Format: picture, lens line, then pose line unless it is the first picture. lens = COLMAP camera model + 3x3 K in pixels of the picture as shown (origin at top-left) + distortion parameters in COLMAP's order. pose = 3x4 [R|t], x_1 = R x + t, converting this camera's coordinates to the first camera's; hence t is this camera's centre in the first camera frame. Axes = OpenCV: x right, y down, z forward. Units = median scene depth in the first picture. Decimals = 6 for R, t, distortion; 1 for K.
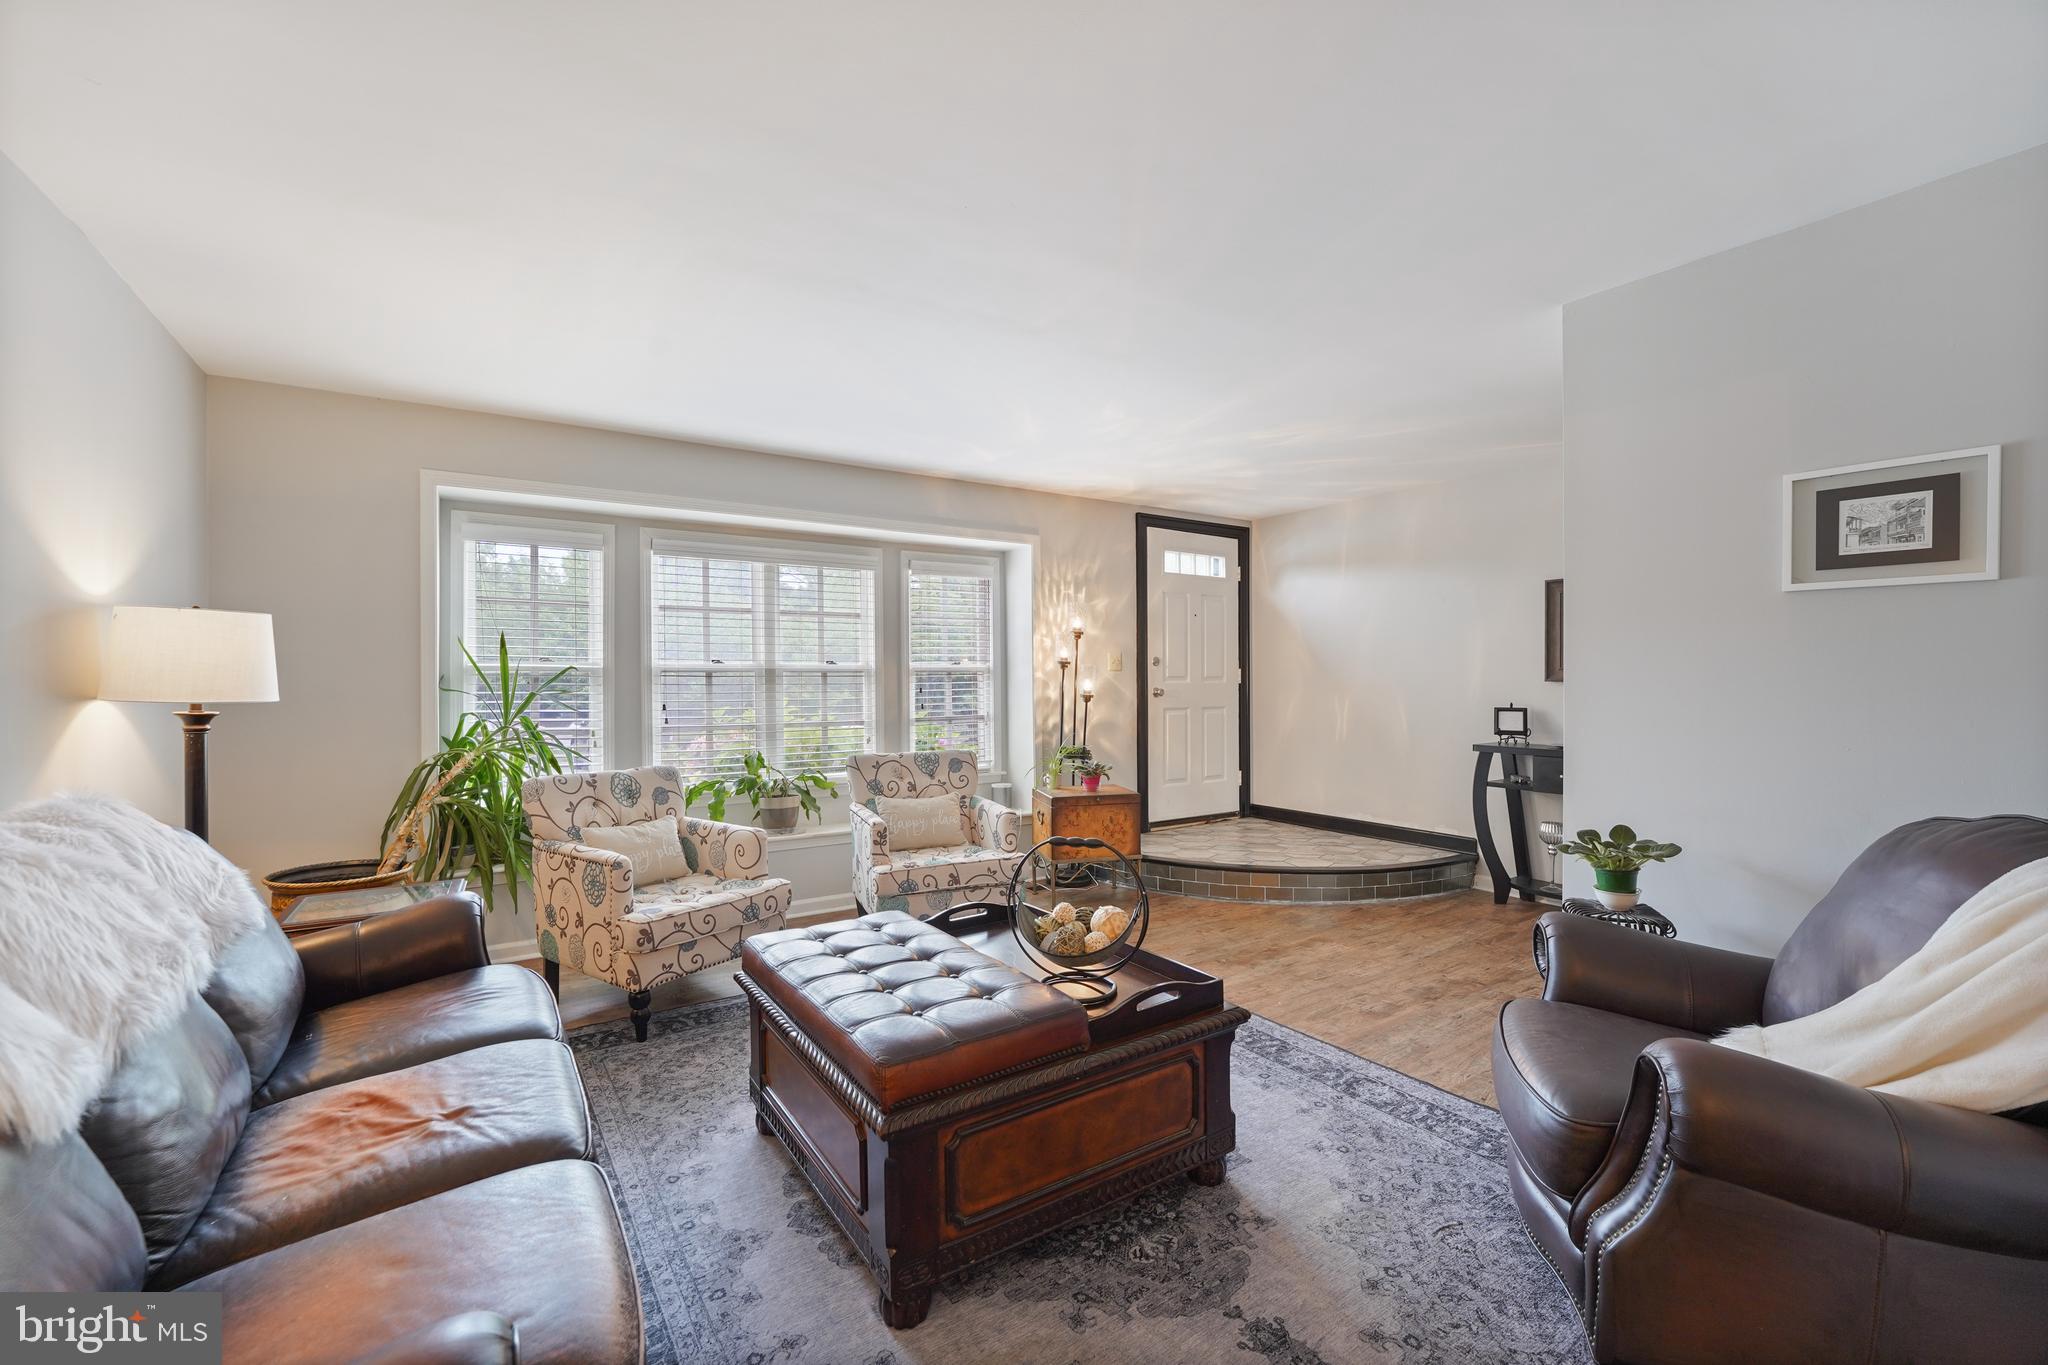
lens RADIAL K [[848.0, 0, 1024.0], [0, 848.0, 682.5], [0, 0, 1]] dist [0.001588, -0.000074]
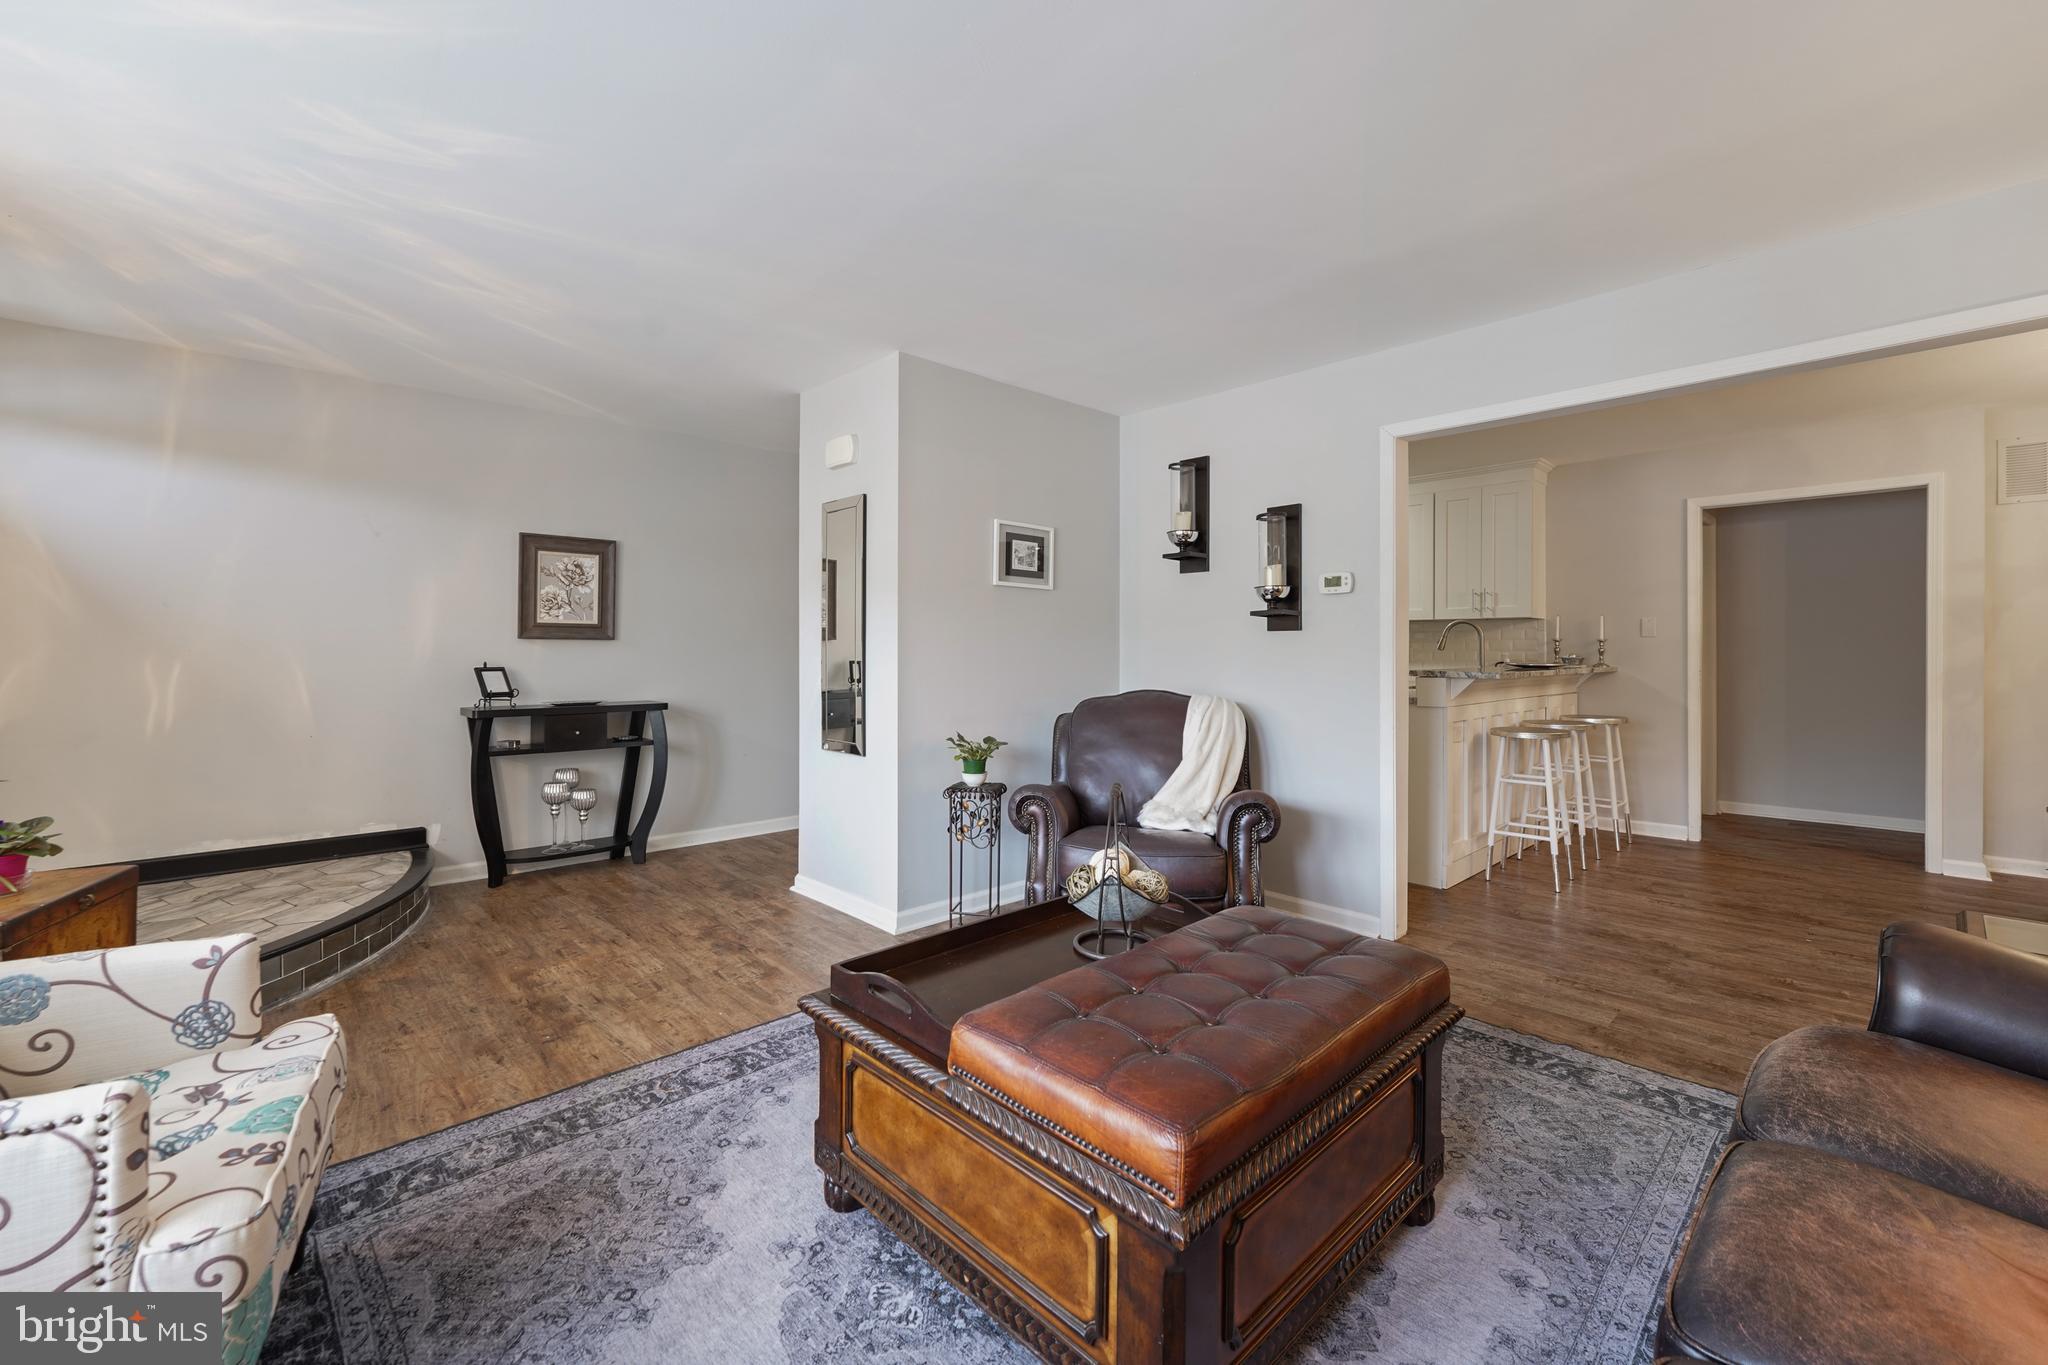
lens RADIAL K [[835.4, 0, 1010.5], [0, 835.4, 663.1], [0, 0, 1]] dist [-0.004952, -0.000014]
pose [[-0.156306, -0.015440, 0.987588, -0.333005], [0.003621, 0.999862, 0.016205, 0.010668], [-0.987702, 0.006109, -0.156229, 0.506858]]
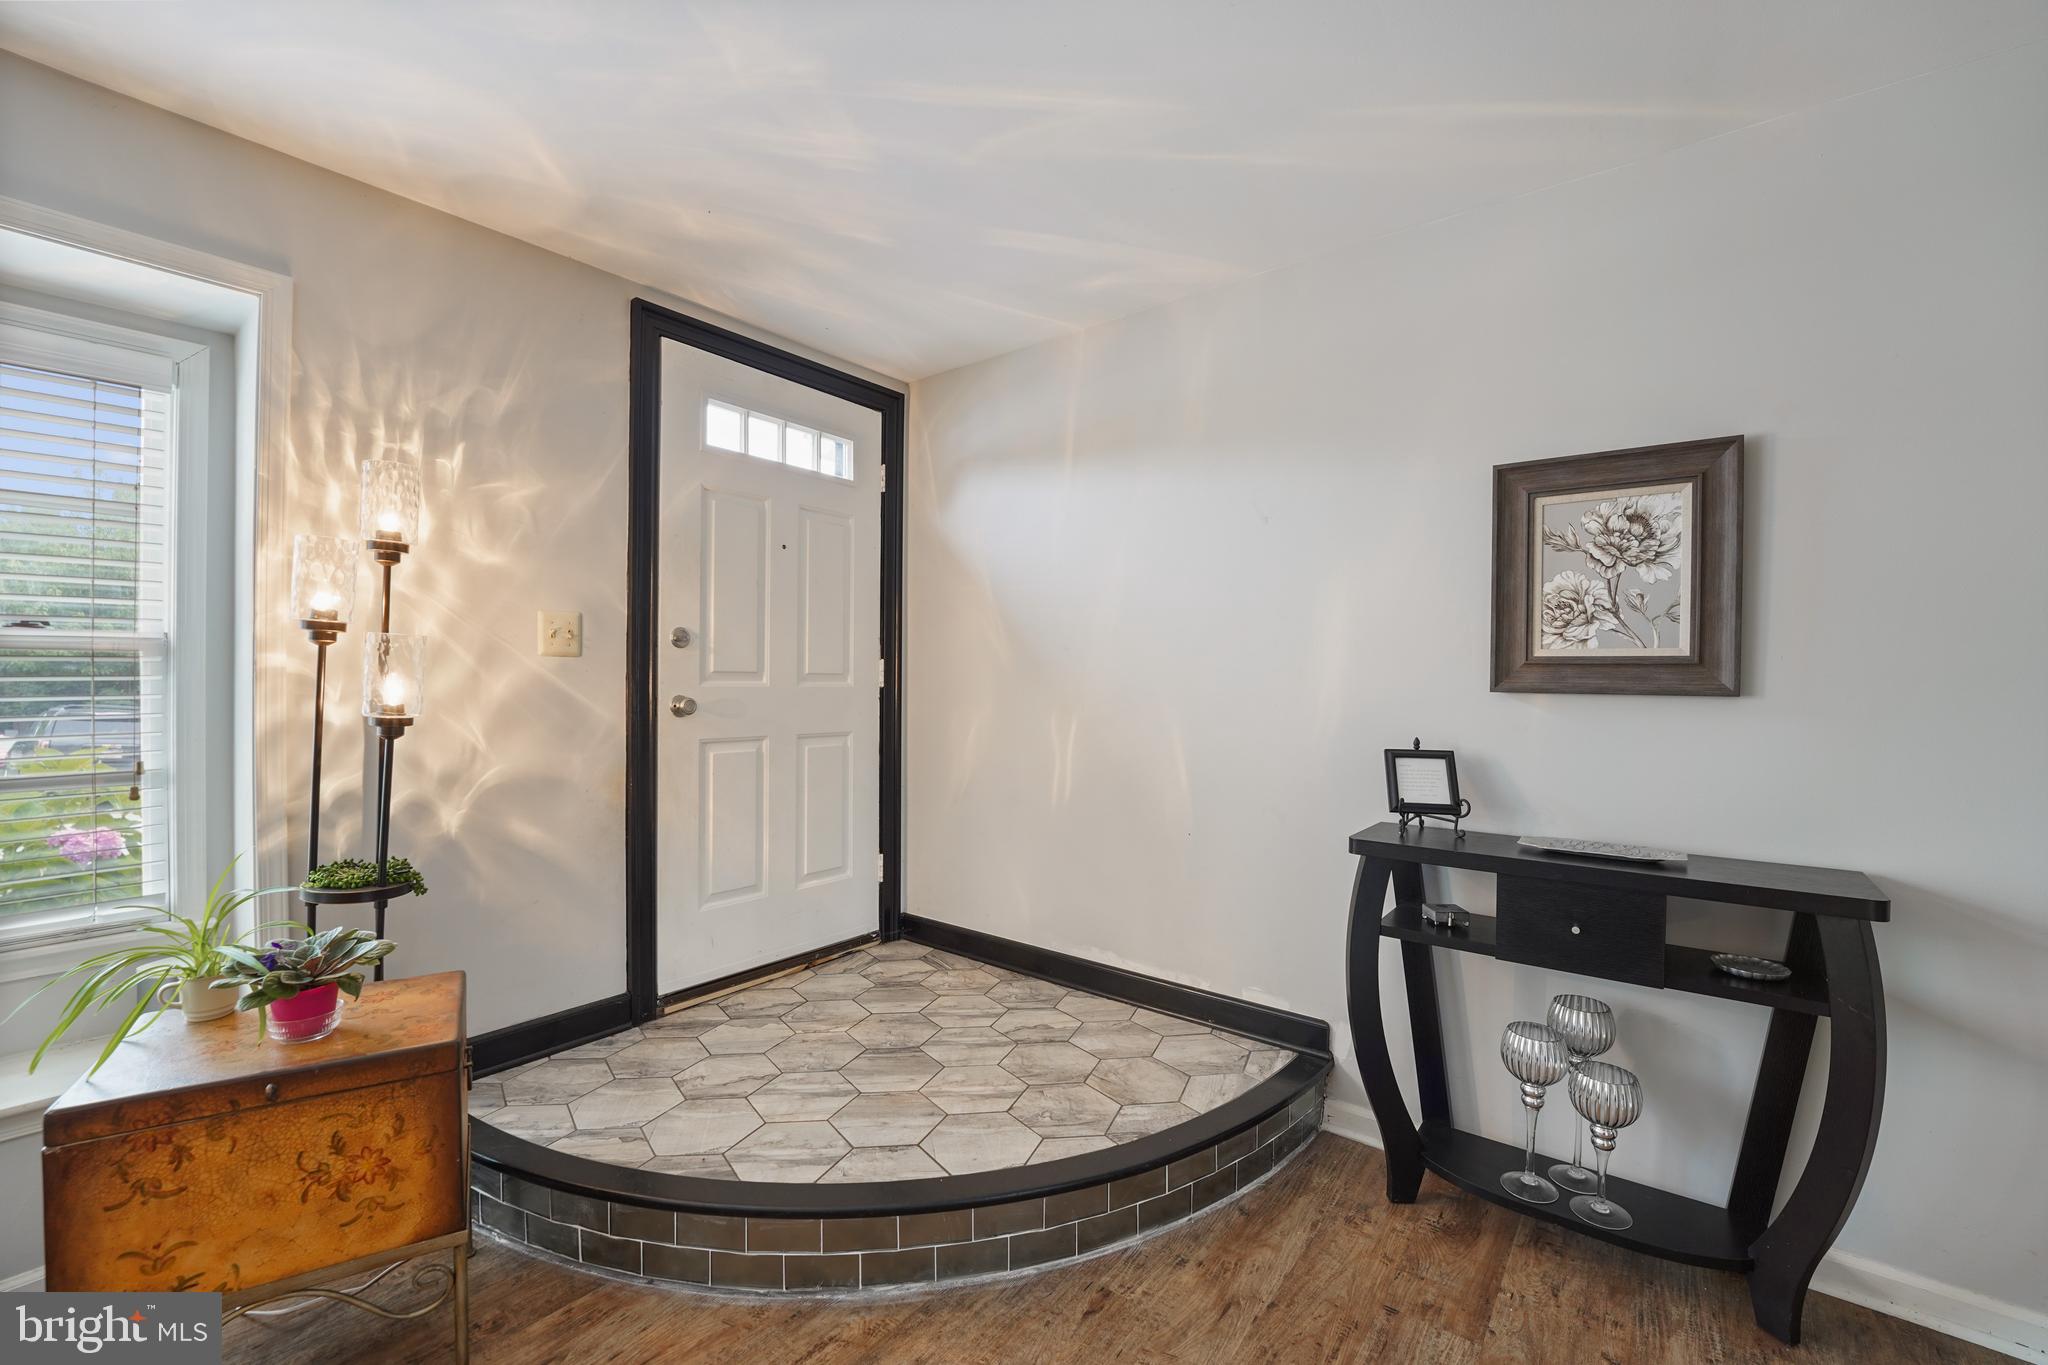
lens RADIAL K [[821.4, 0, 1016.9], [0, 821.4, 676.7], [0, 0, 1]] dist [-0.026947, -0.000193]
pose [[0.954415, 0.013523, 0.298177, 0.208179], [-0.011468, 0.999897, -0.008642, -0.002464], [-0.298263, 0.004828, 0.954472, 0.559683]]
